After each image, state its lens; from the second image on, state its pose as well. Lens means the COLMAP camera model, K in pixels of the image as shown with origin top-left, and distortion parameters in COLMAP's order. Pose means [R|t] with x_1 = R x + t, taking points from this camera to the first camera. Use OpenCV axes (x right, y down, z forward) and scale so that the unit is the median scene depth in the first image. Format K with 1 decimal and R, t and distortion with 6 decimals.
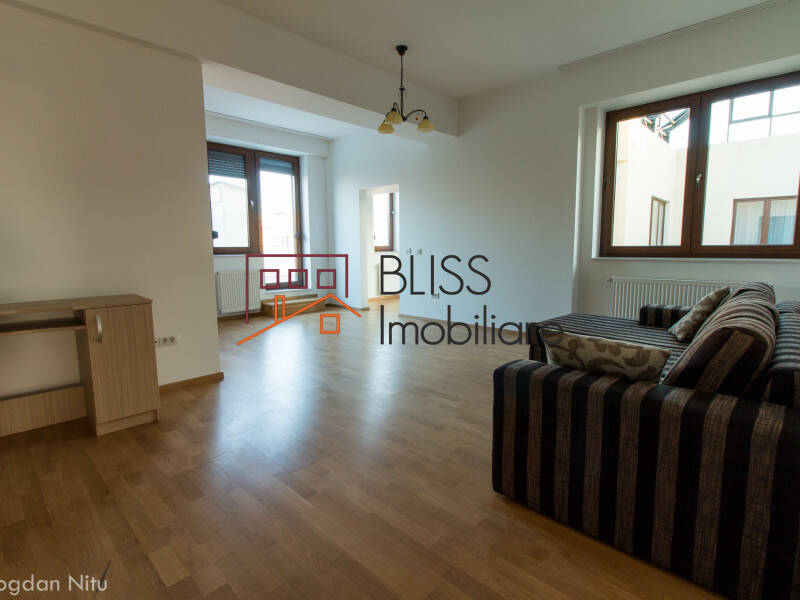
lens RADIAL K [[402.5, 0, 400.0], [0, 402.5, 300.0], [0, 0, 1]] dist [0.003475, 0.000600]
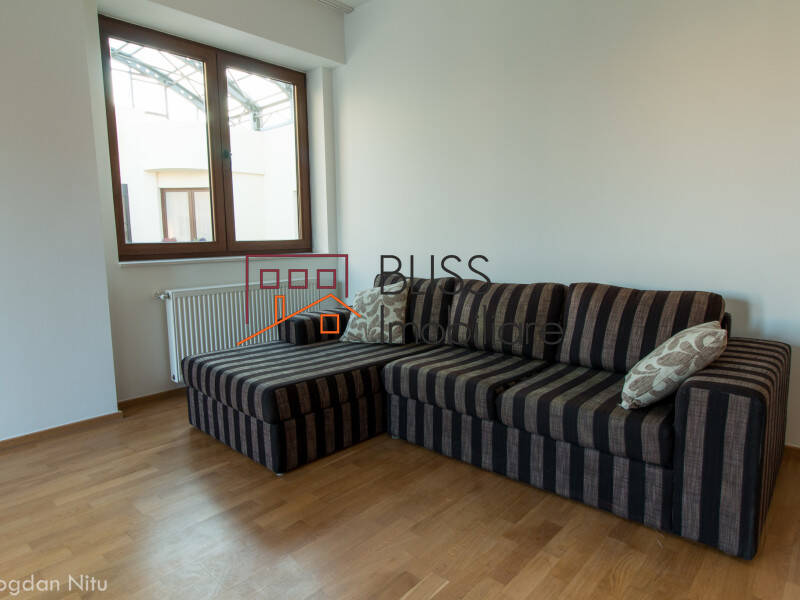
lens RADIAL K [[496.4, 0, 400.0], [0, 496.4, 300.0], [0, 0, 1]] dist [0.001674, 0.000624]
pose [[-0.040361, -0.113312, 0.992739, -0.222914], [0.151788, 0.981323, 0.118180, -0.070318], [-0.987589, 0.155455, -0.022408, 0.575662]]
